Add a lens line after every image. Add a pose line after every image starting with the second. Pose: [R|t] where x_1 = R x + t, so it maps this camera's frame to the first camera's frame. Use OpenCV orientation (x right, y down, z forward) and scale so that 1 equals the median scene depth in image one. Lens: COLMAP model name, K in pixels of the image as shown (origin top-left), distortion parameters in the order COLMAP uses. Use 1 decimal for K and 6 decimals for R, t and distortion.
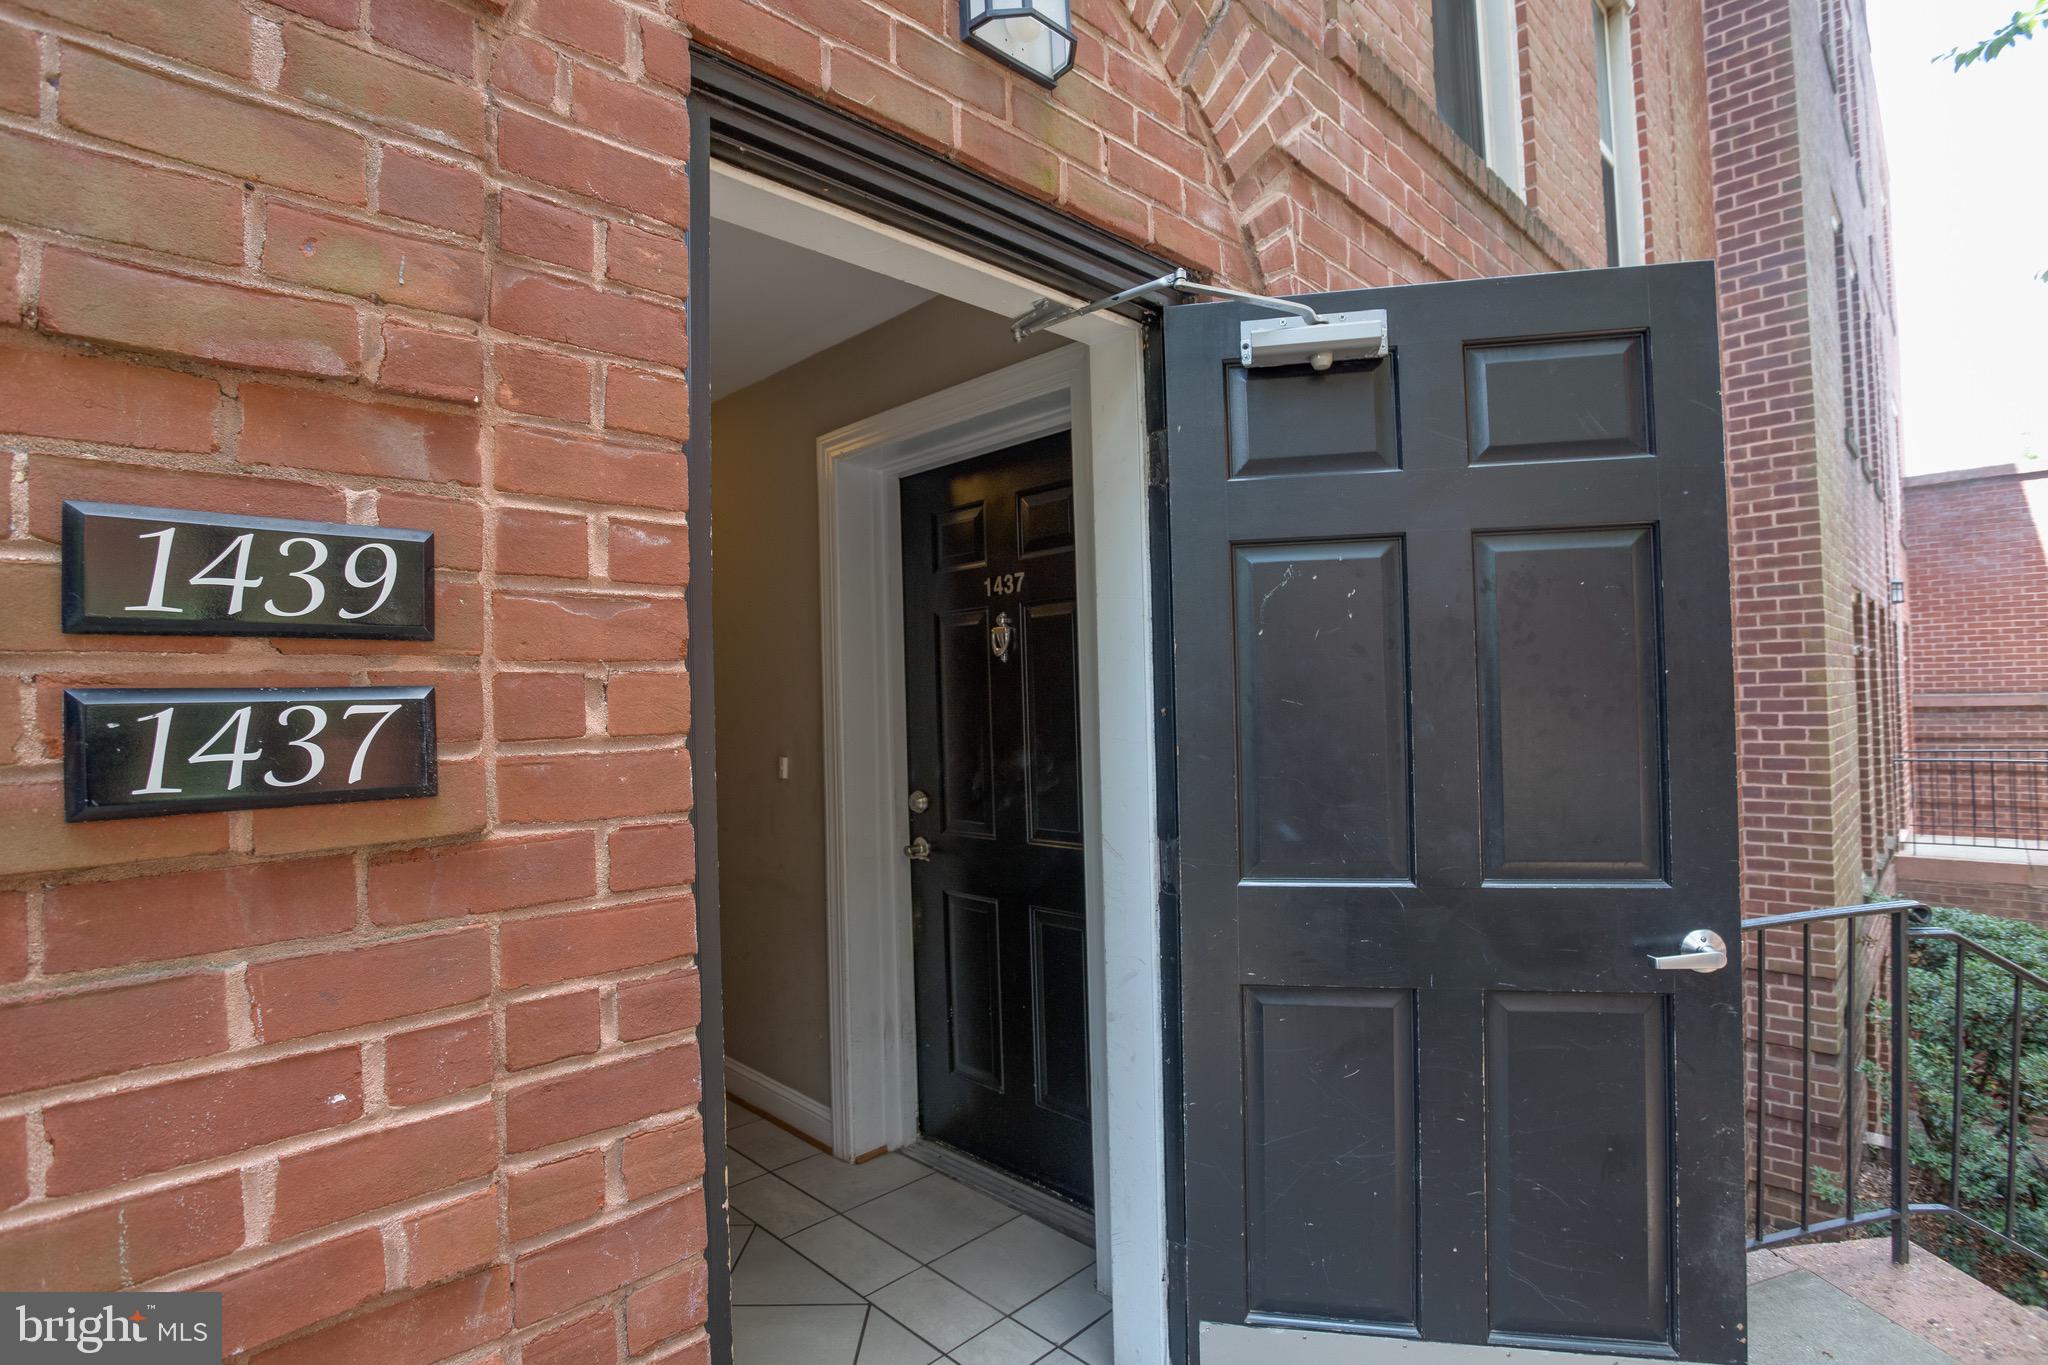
lens RADIAL K [[992.8, 0, 1029.2], [0, 992.8, 680.3], [0, 0, 1]] dist [-0.061046, 0.019999]
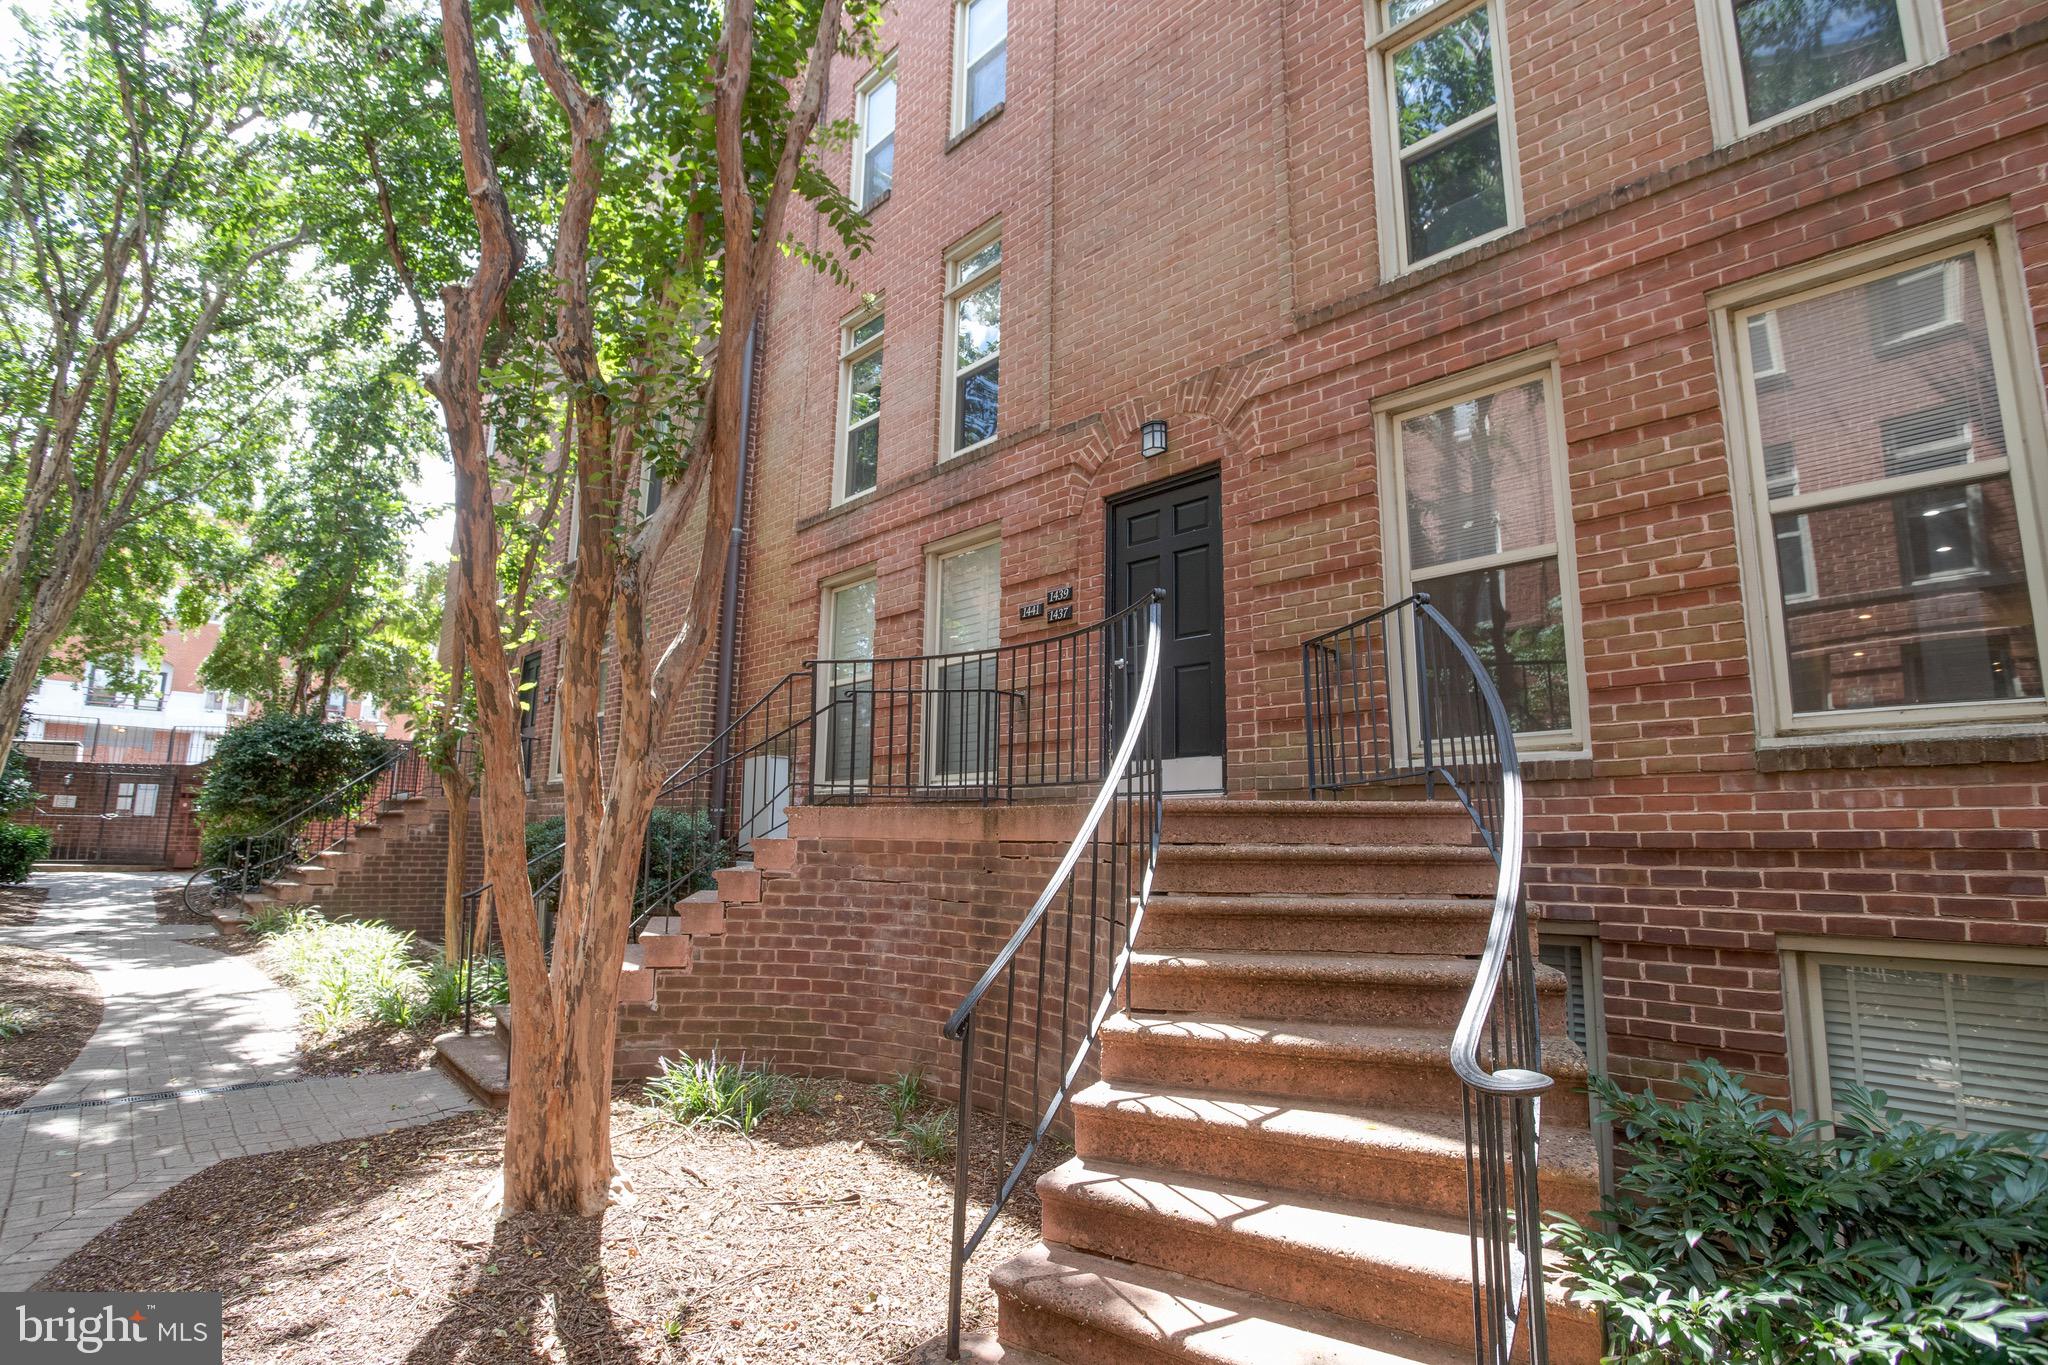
lens RADIAL K [[936.0, 0, 1090.5], [0, 936.0, 709.0], [0, 0, 1]] dist [-0.043769, 0.000512]
pose [[0.038040, -0.107355, -0.993493, 6.059865], [0.007206, 0.994216, -0.107158, 1.468816], [0.999250, -0.003083, 0.038594, 0.757332]]
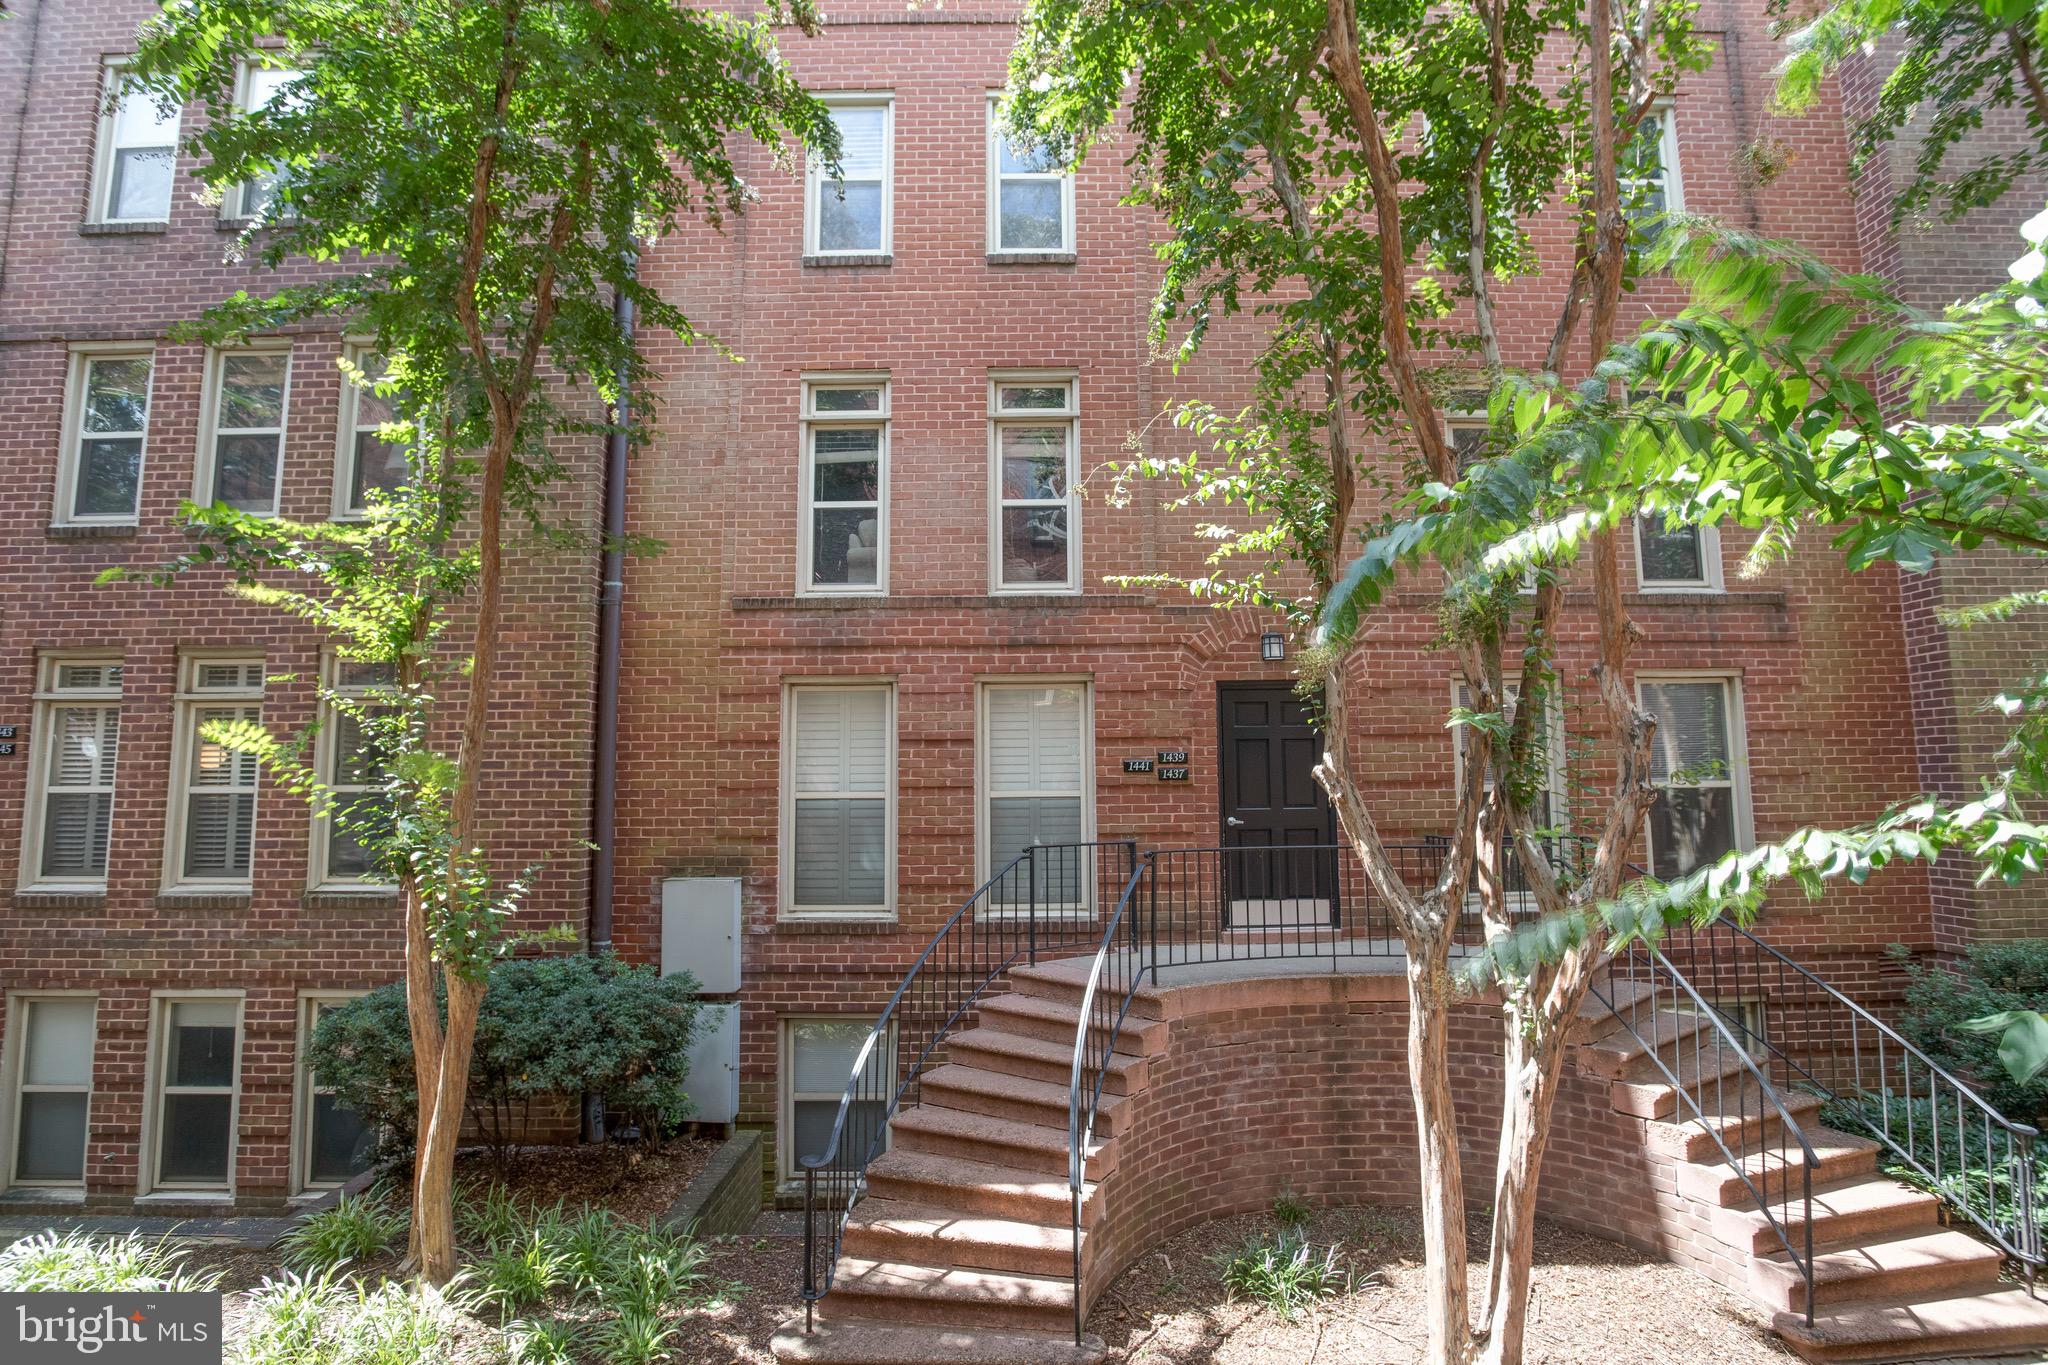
lens RADIAL K [[992.8, 0, 1029.2], [0, 992.8, 680.3], [0, 0, 1]] dist [-0.061046, 0.019999]
pose [[0.716285, -0.057254, -0.695455, 4.390952], [0.003180, 0.996886, -0.078795, -0.079341], [0.697801, 0.054228, 0.714236, -6.109242]]
